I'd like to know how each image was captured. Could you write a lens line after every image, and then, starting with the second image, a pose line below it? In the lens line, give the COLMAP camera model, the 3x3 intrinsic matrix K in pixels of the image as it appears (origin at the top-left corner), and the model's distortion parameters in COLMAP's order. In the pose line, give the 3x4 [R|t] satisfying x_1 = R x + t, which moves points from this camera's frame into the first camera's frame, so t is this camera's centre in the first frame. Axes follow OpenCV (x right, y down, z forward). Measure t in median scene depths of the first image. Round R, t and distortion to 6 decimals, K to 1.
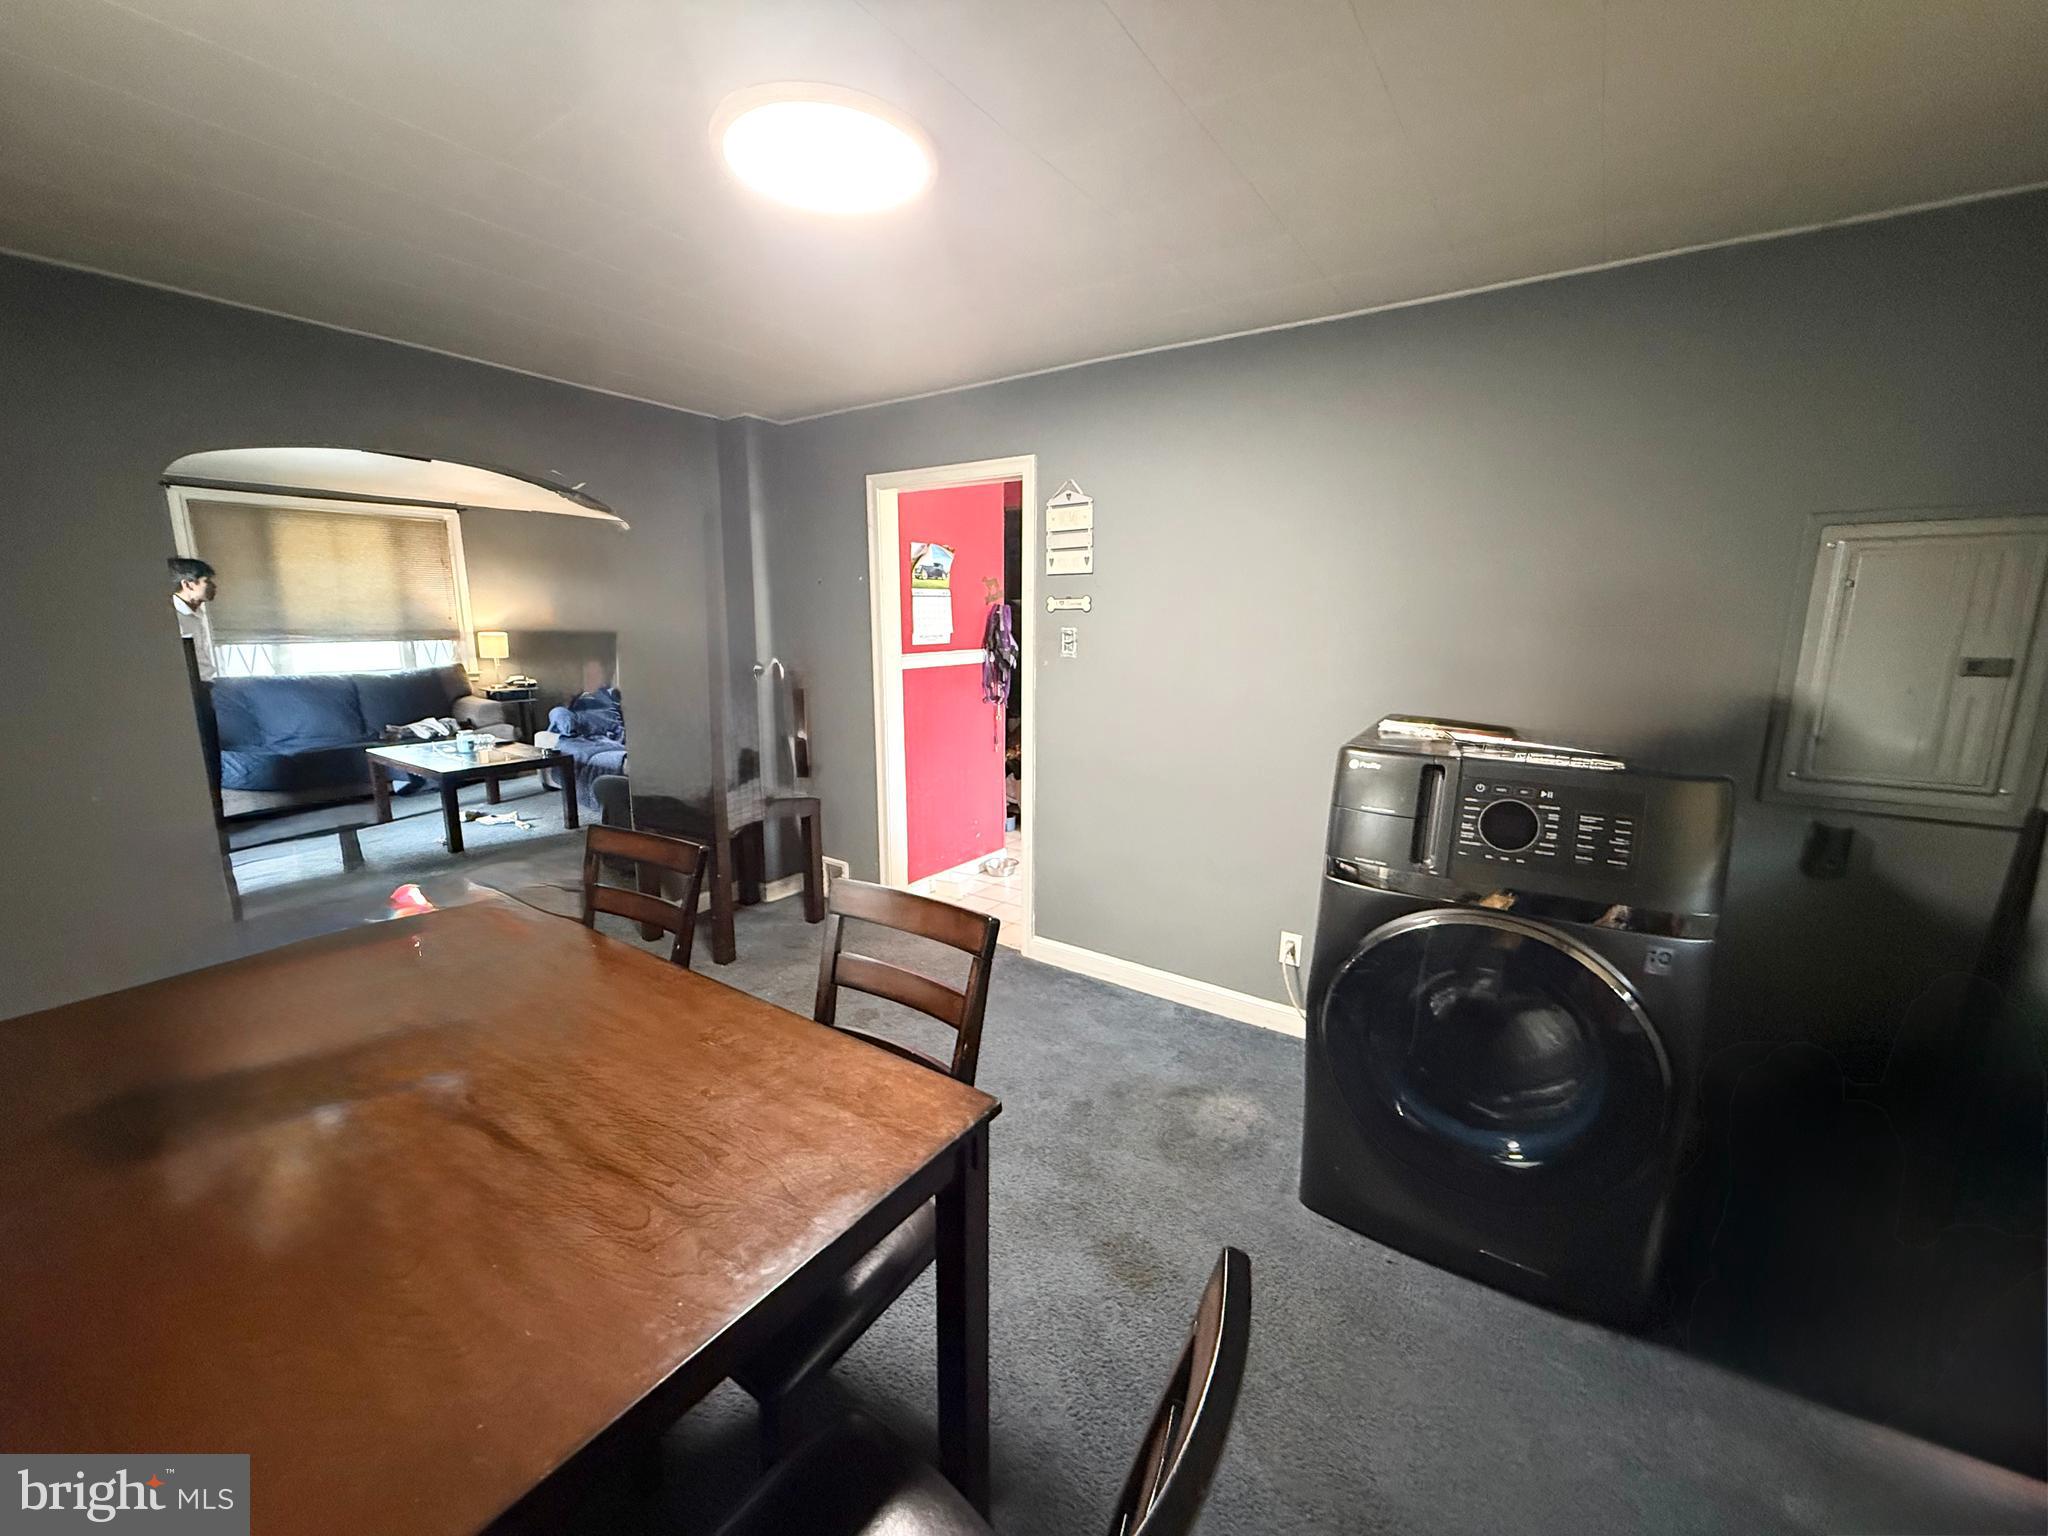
lens RADIAL K [[819.7, 0, 1024.0], [0, 819.7, 768.0], [0, 0, 1]] dist [0.001520, -0.000426]
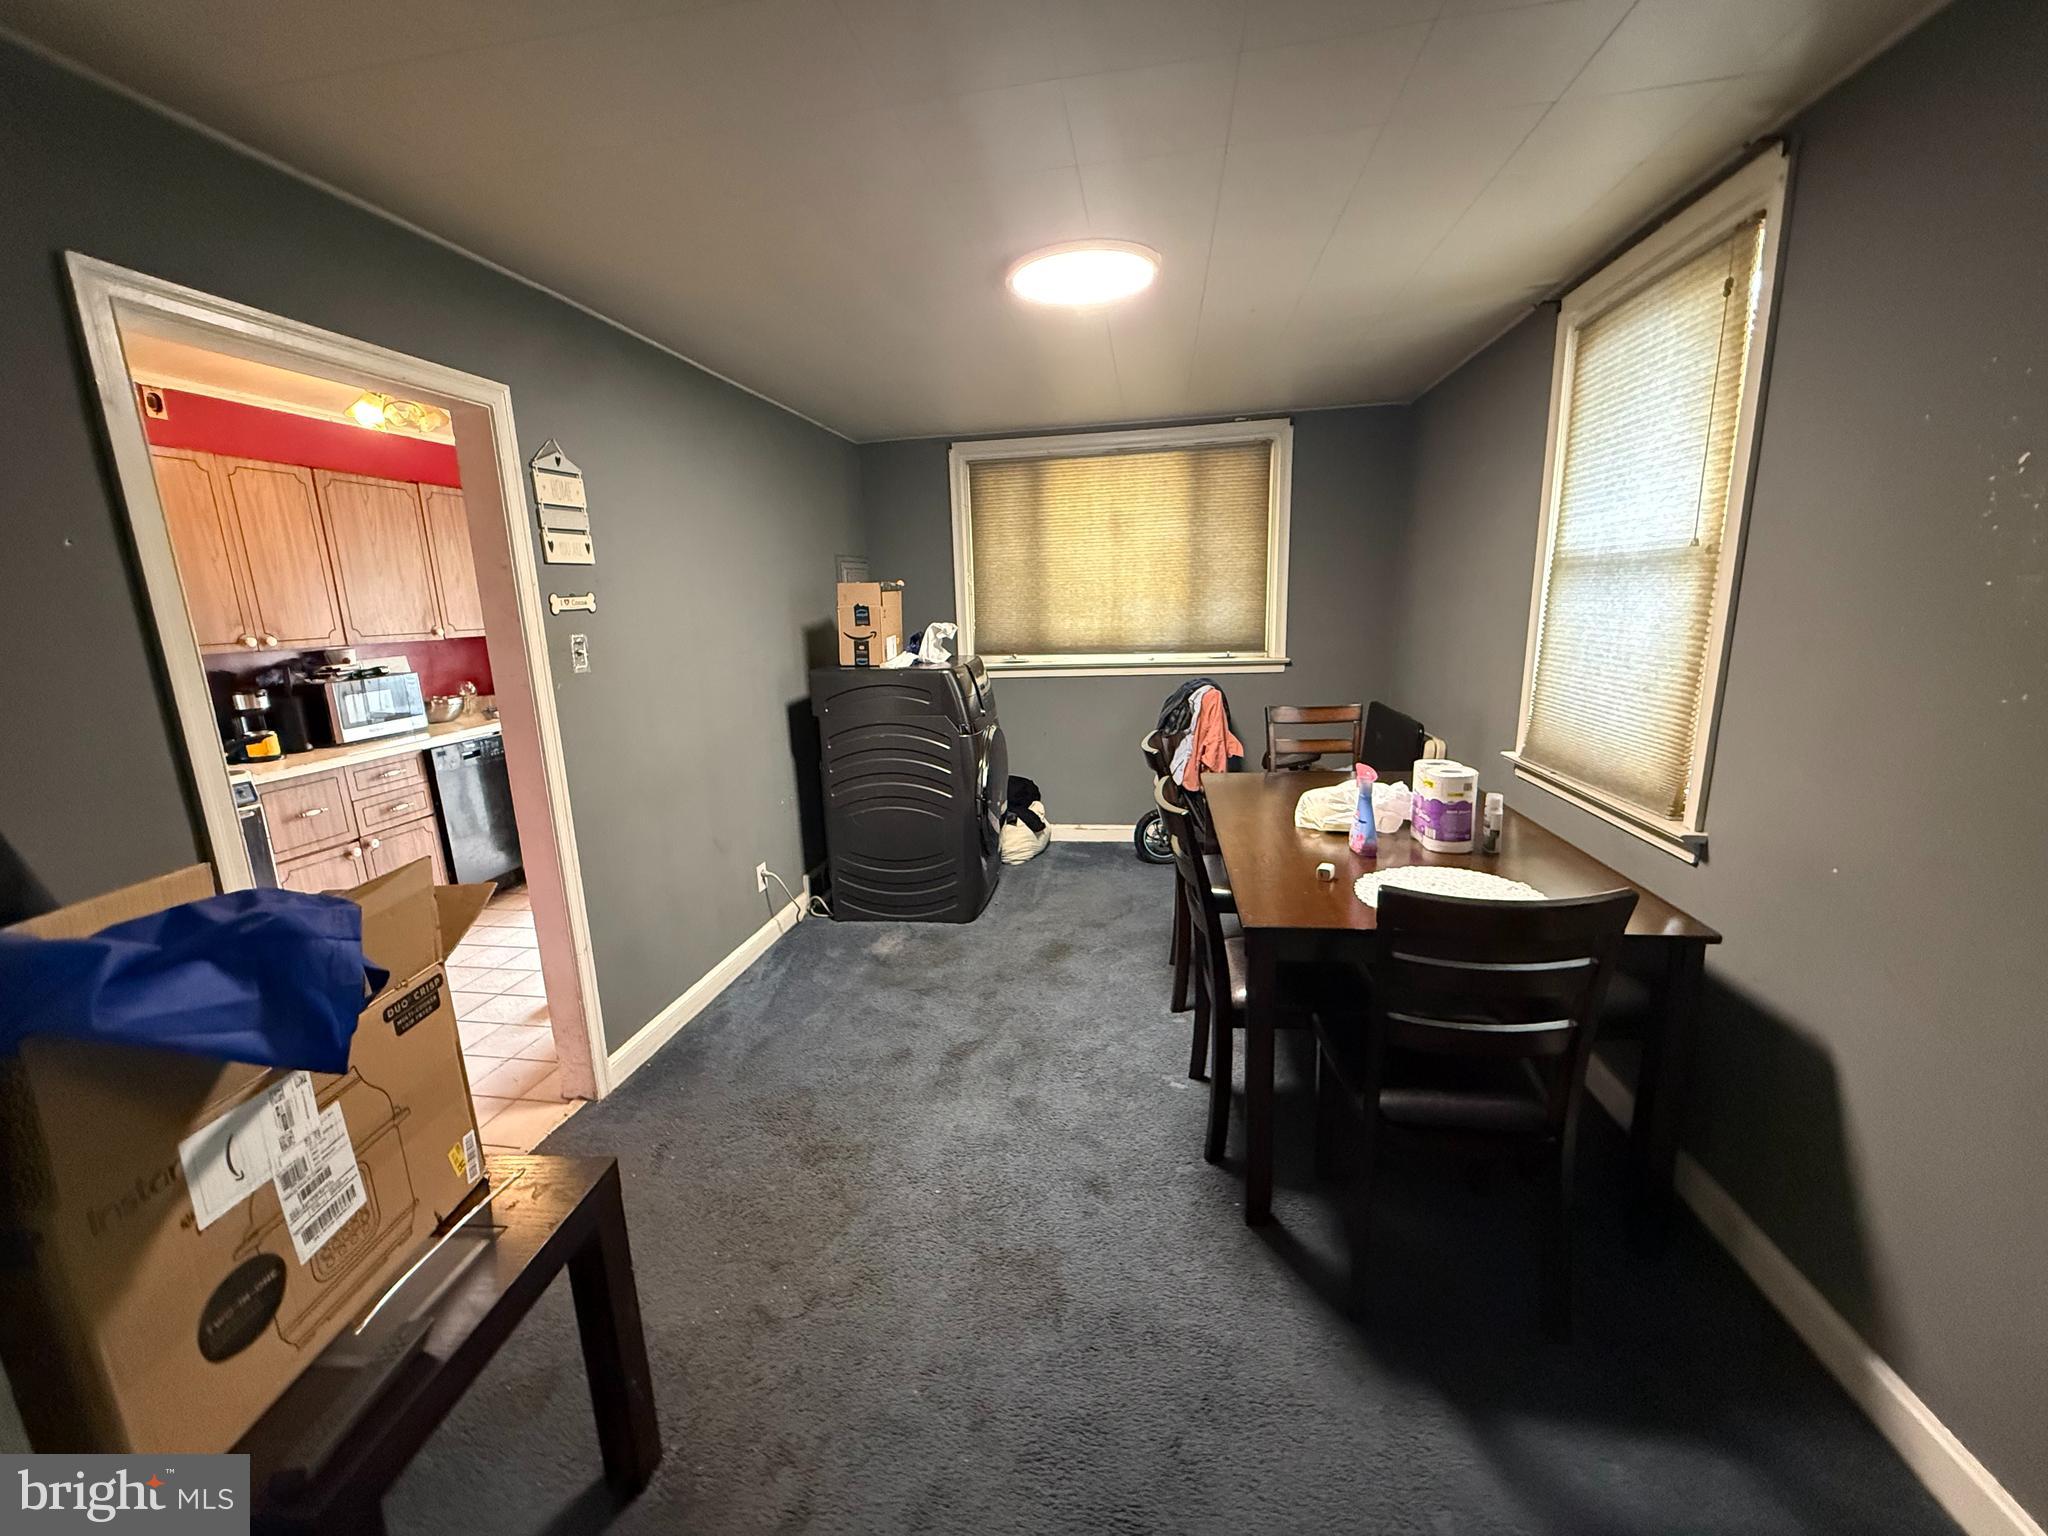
lens RADIAL K [[819.7, 0, 1024.0], [0, 819.7, 768.0], [0, 0, 1]] dist [0.001520, -0.000426]
pose [[-0.429894, -0.180465, 0.884660, -0.834908], [0.202227, 0.935682, 0.289144, -0.194941], [-0.879941, 0.303203, -0.365749, 0.967170]]
